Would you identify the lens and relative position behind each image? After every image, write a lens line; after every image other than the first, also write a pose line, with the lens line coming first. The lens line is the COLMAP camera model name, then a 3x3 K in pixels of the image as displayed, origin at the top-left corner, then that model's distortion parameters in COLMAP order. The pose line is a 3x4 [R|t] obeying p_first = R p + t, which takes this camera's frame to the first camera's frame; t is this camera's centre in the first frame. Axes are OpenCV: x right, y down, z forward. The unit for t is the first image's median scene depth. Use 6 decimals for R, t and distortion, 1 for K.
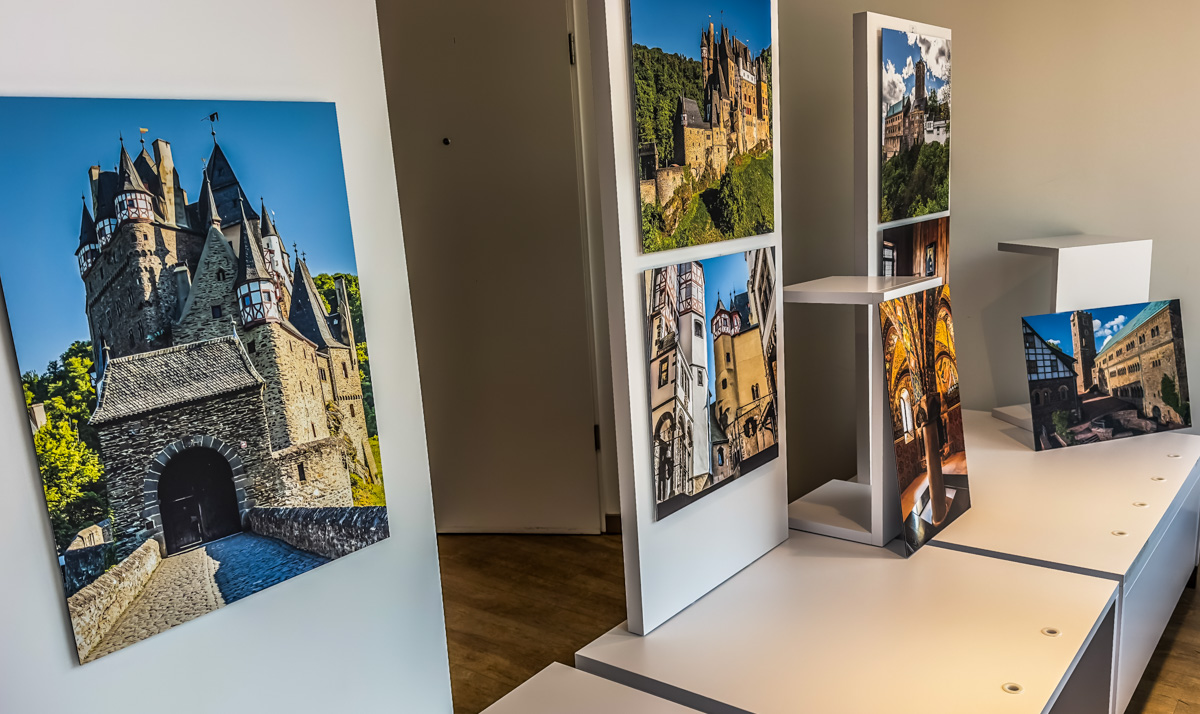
lens RADIAL K [[949.7, 0, 642.5], [0, 949.7, 403.7], [0, 0, 1]] dist [0.139109, -0.253149]
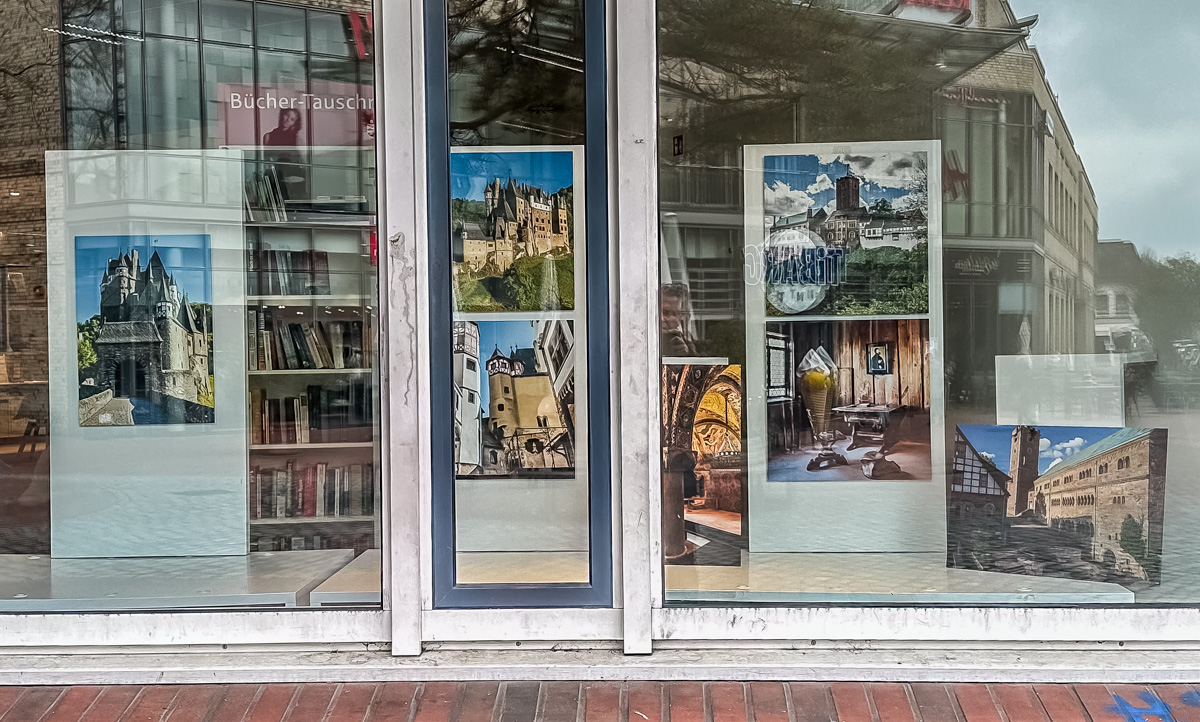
lens RADIAL K [[1447.6, 0, 600.0], [0, 1447.6, 361.0], [0, 0, 1]] dist [0.136829, -0.019113]
pose [[0.576424, 0.055779, -0.815245, 1.991045], [-0.209220, 0.974487, -0.081257, 0.058761], [0.789913, 0.217404, 0.573387, -0.170707]]
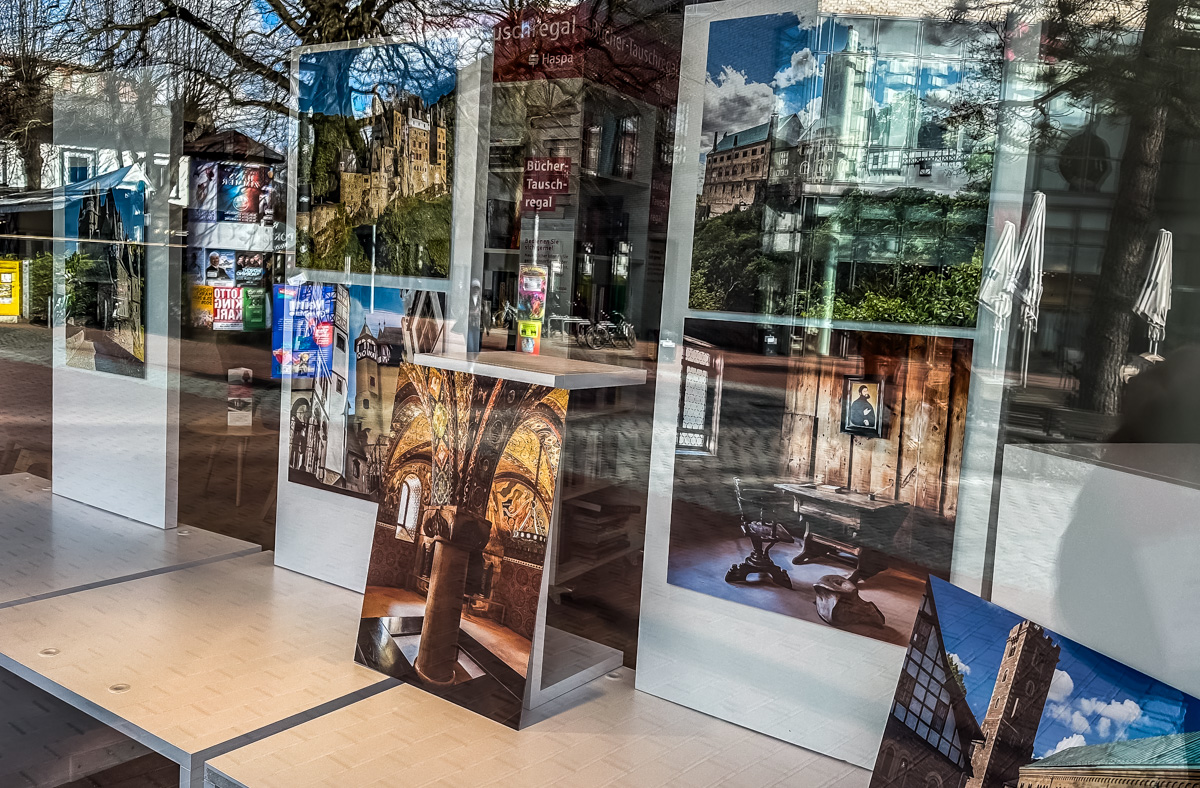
lens RADIAL K [[1021.0, 0, 572.4], [0, 1021.0, 391.9], [0, 0, 1]] dist [0.139813, -0.241449]
pose [[0.003774, 0.166643, -0.986010, 1.237479], [-0.289498, 0.943976, 0.158430, -0.287046], [0.957171, 0.284850, 0.051806, 1.164902]]
